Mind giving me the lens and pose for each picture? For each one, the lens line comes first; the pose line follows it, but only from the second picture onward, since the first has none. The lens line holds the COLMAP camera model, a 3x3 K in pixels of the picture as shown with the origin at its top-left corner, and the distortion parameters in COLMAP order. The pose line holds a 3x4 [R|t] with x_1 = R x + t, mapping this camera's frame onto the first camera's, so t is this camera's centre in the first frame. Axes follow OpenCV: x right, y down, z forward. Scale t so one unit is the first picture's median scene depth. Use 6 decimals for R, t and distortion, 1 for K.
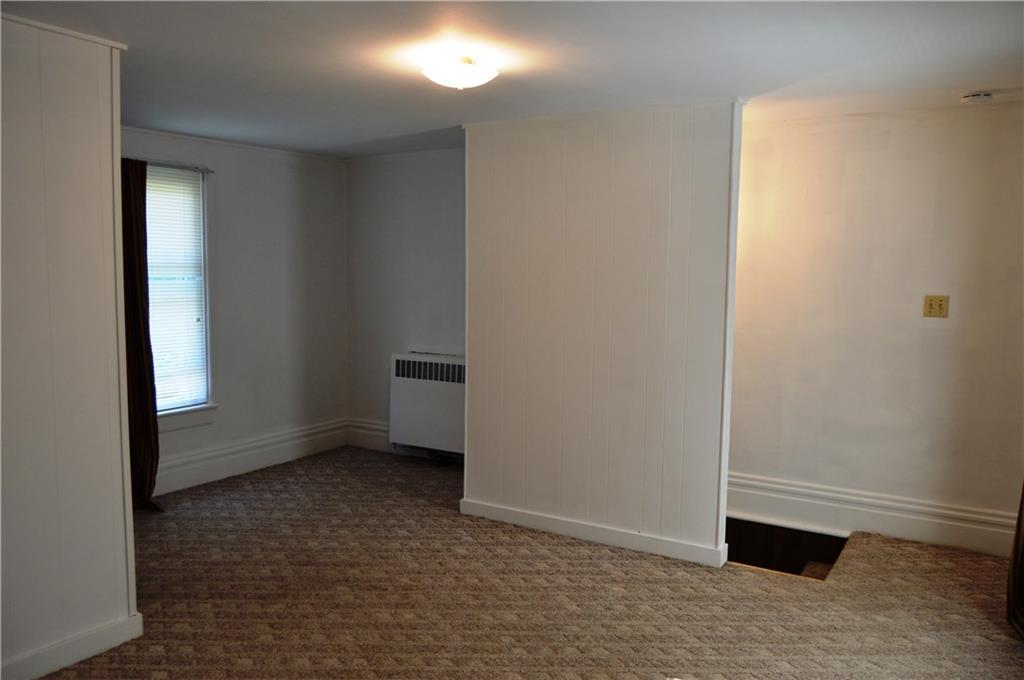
lens RADIAL K [[805.5, 0, 511.1], [0, 805.5, 340.9], [0, 0, 1]] dist [-0.019537, 0.013704]
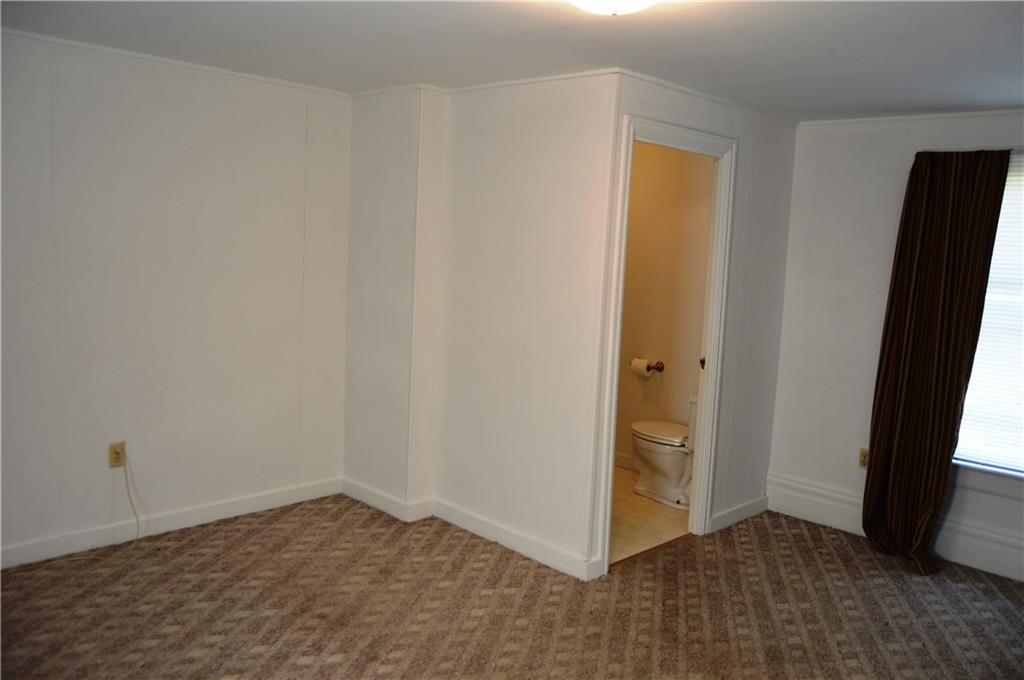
lens RADIAL K [[805.5, 0, 511.7], [0, 805.5, 337.8], [0, 0, 1]] dist [-0.019537, 0.013704]
pose [[-0.213717, 0.097735, -0.971994, 0.616528], [-0.140023, 0.981644, 0.129493, -0.106934], [0.966808, 0.163776, -0.196109, 1.003881]]
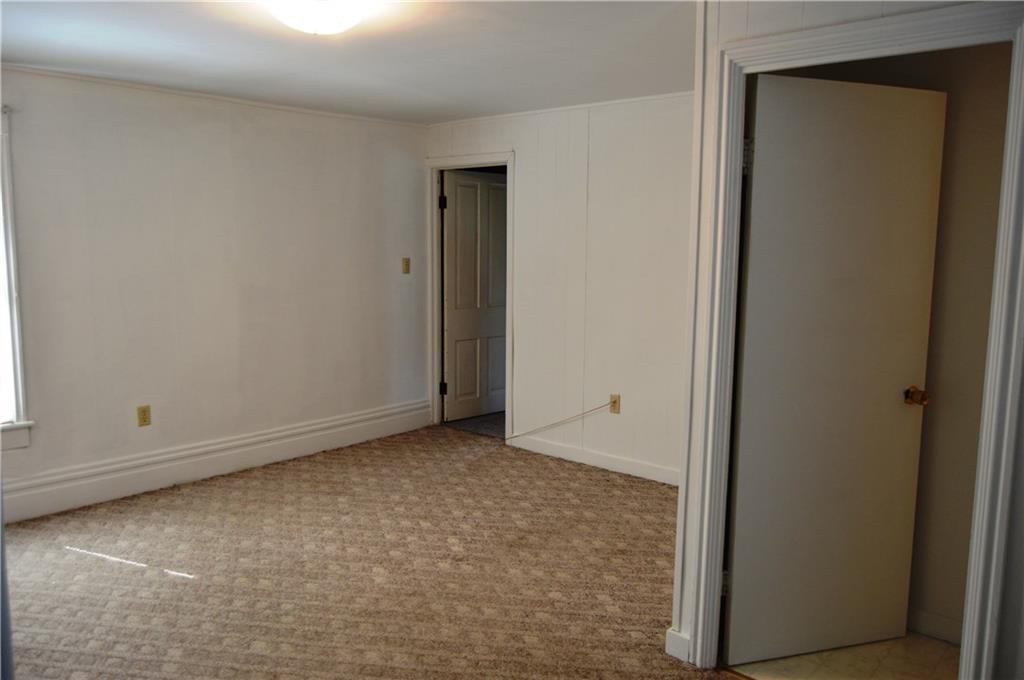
lens RADIAL K [[805.5, 0, 512.7], [0, 805.5, 337.8], [0, 0, 1]] dist [-0.019537, 0.013704]
pose [[-0.986539, -0.043425, 0.157655, -0.392002], [-0.007292, 0.974820, 0.222873, -0.172065], [-0.163364, 0.218724, -0.962015, 1.719146]]
